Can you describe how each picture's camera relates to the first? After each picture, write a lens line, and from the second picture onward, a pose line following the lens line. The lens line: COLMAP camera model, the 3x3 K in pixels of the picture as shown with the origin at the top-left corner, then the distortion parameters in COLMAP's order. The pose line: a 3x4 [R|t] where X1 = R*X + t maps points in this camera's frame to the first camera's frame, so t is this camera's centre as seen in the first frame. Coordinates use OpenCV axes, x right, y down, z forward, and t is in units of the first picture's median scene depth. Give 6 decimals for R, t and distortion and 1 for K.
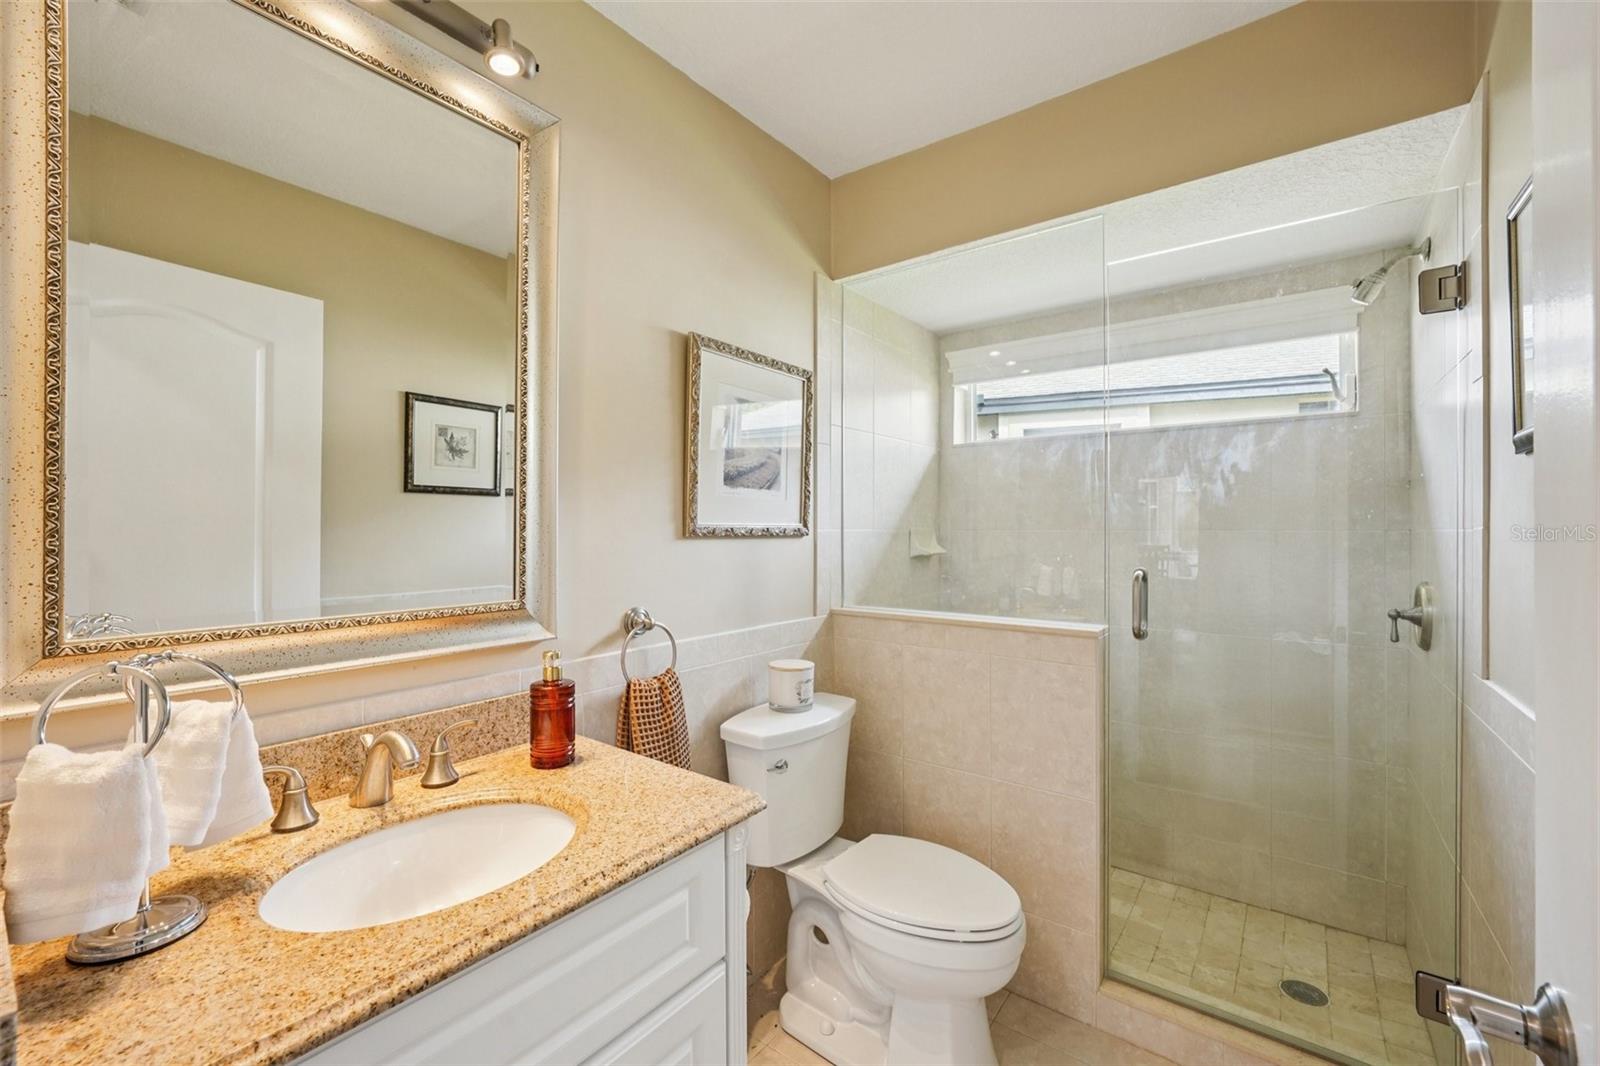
lens RADIAL K [[662.8, 0, 790.4], [0, 662.8, 533.6], [0, 0, 1]] dist [-0.000148, -0.000006]
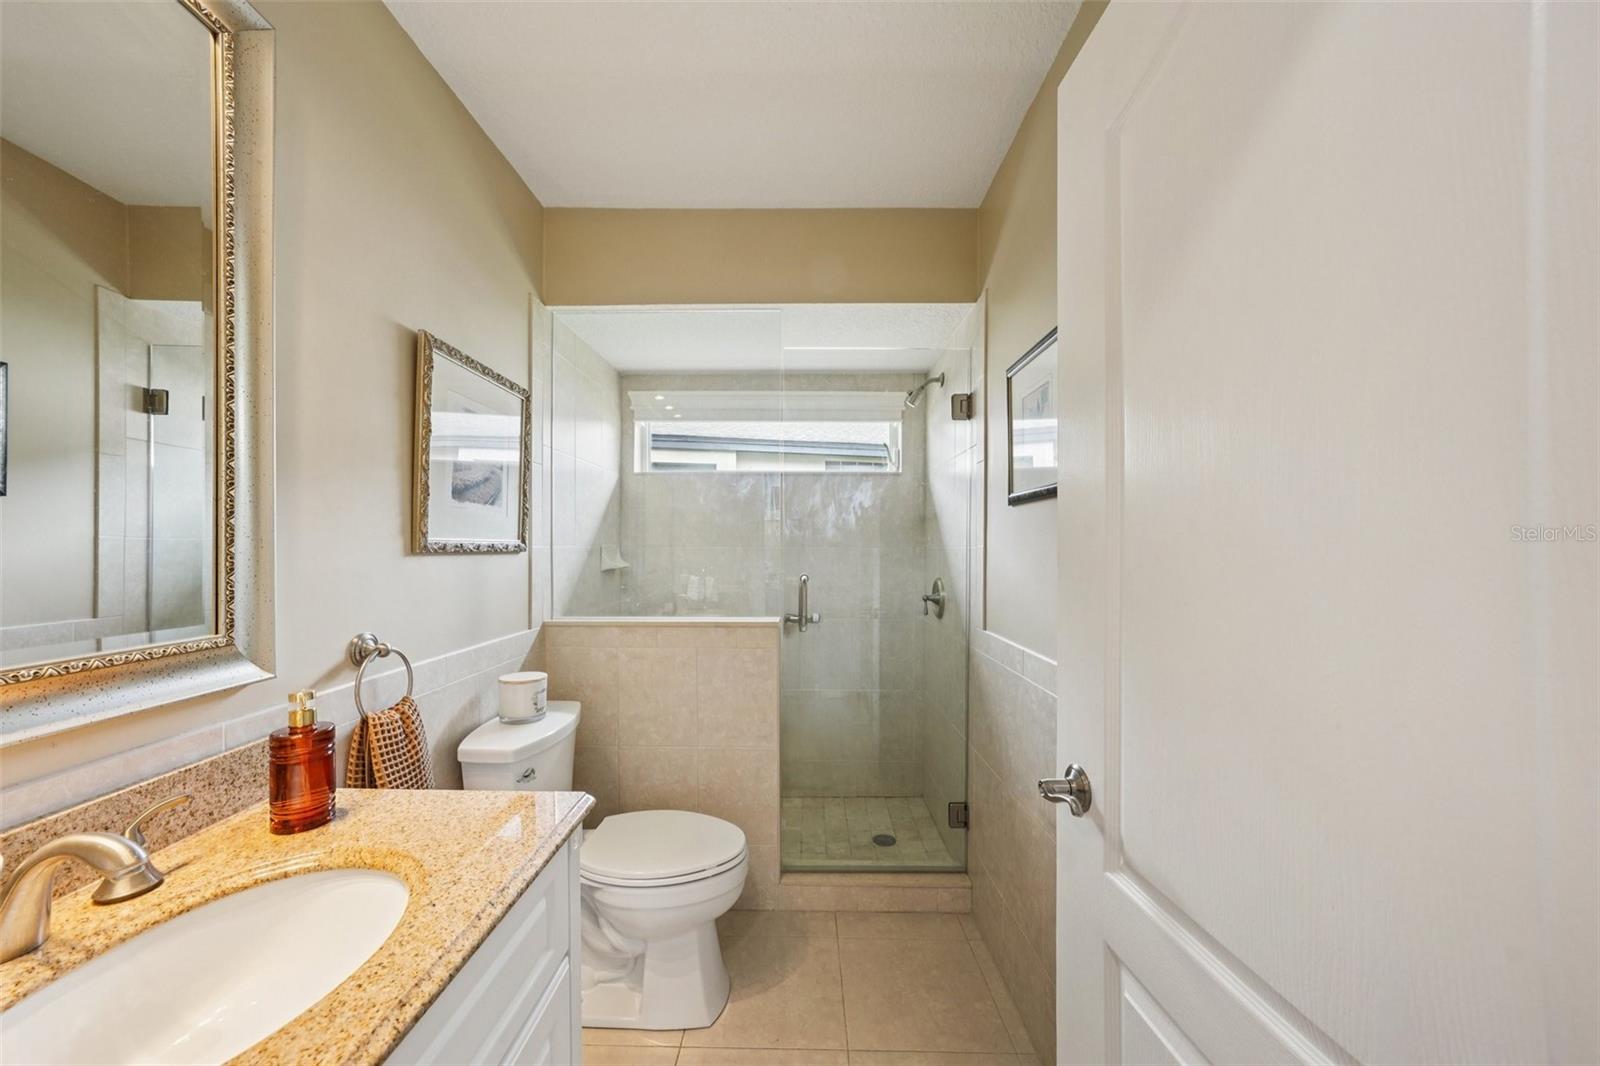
lens RADIAL K [[576.0, 0, 798.2], [0, 576.0, 566.4], [0, 0, 1]] dist [-0.001493, 0.005660]
pose [[0.803839, -0.018414, 0.594562, -0.200556], [0.001600, 0.999584, 0.028795, 0.000996], [-0.594845, -0.022195, 0.803534, 0.035663]]
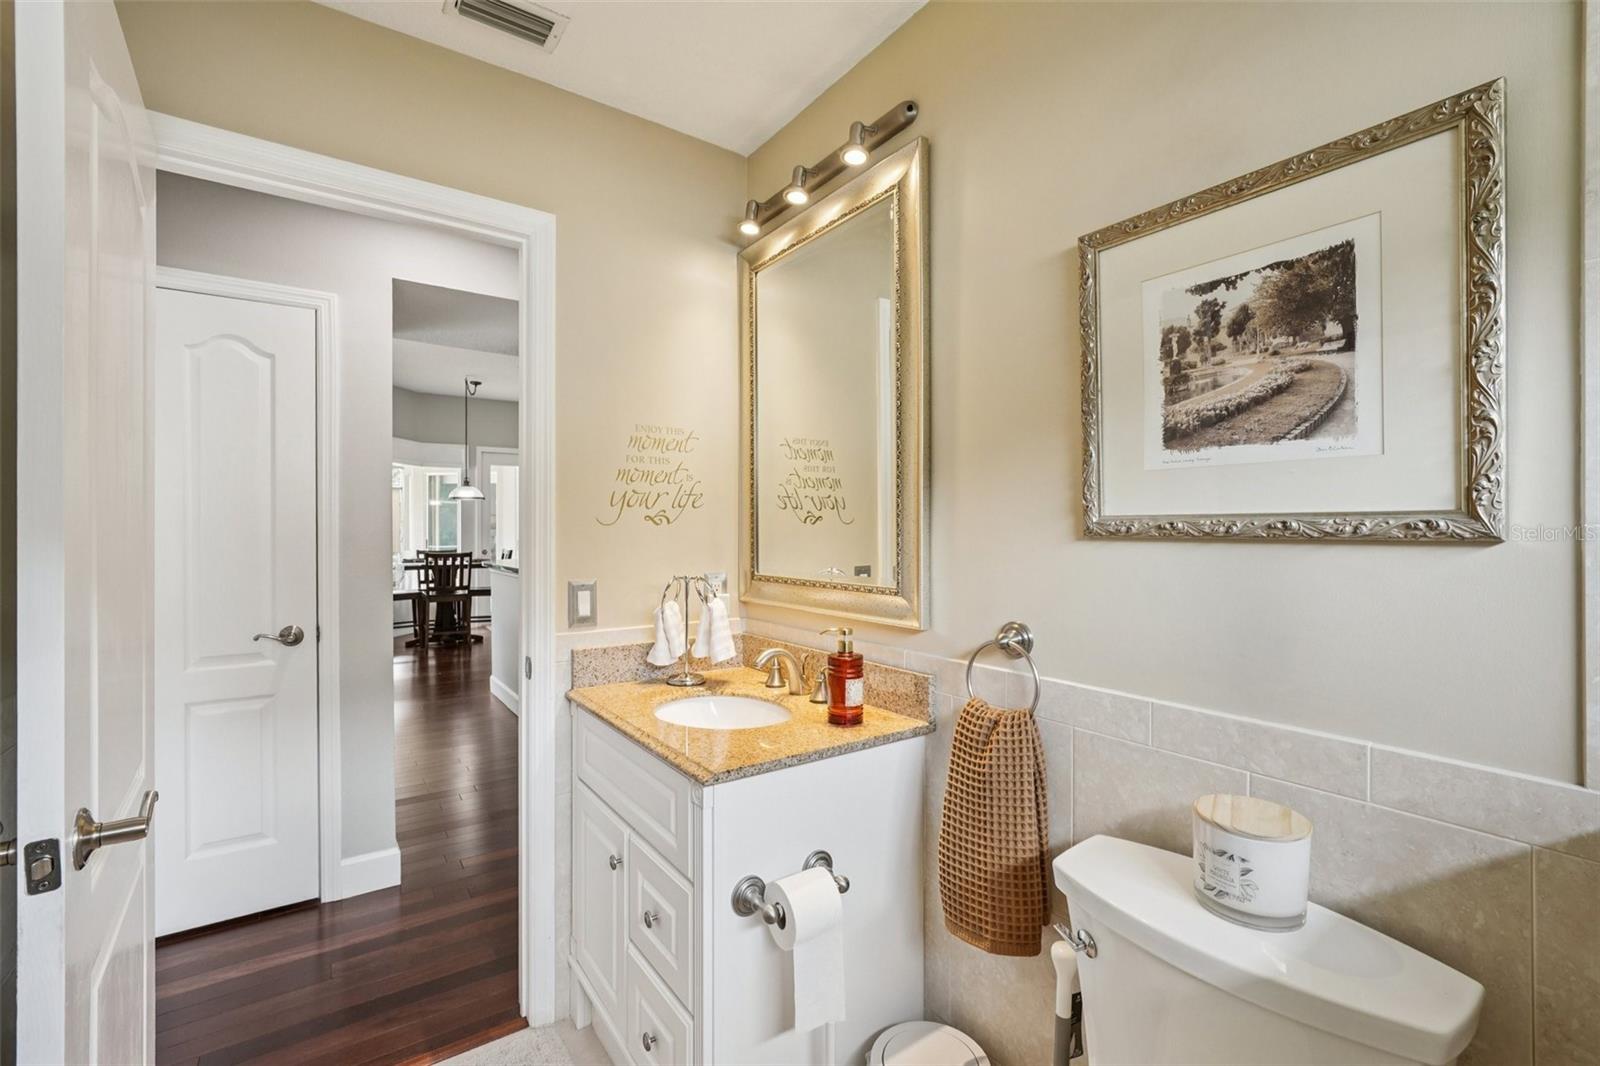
lens RADIAL K [[690.8, 0, 786.8], [0, 690.8, 532.3], [0, 0, 1]] dist [0.000937, 0.000092]
pose [[-0.313489, 0.003625, -0.949585, 0.605264], [-0.002840, 0.999985, 0.004755, -0.002322], [0.949588, 0.004188, -0.313474, 0.904590]]
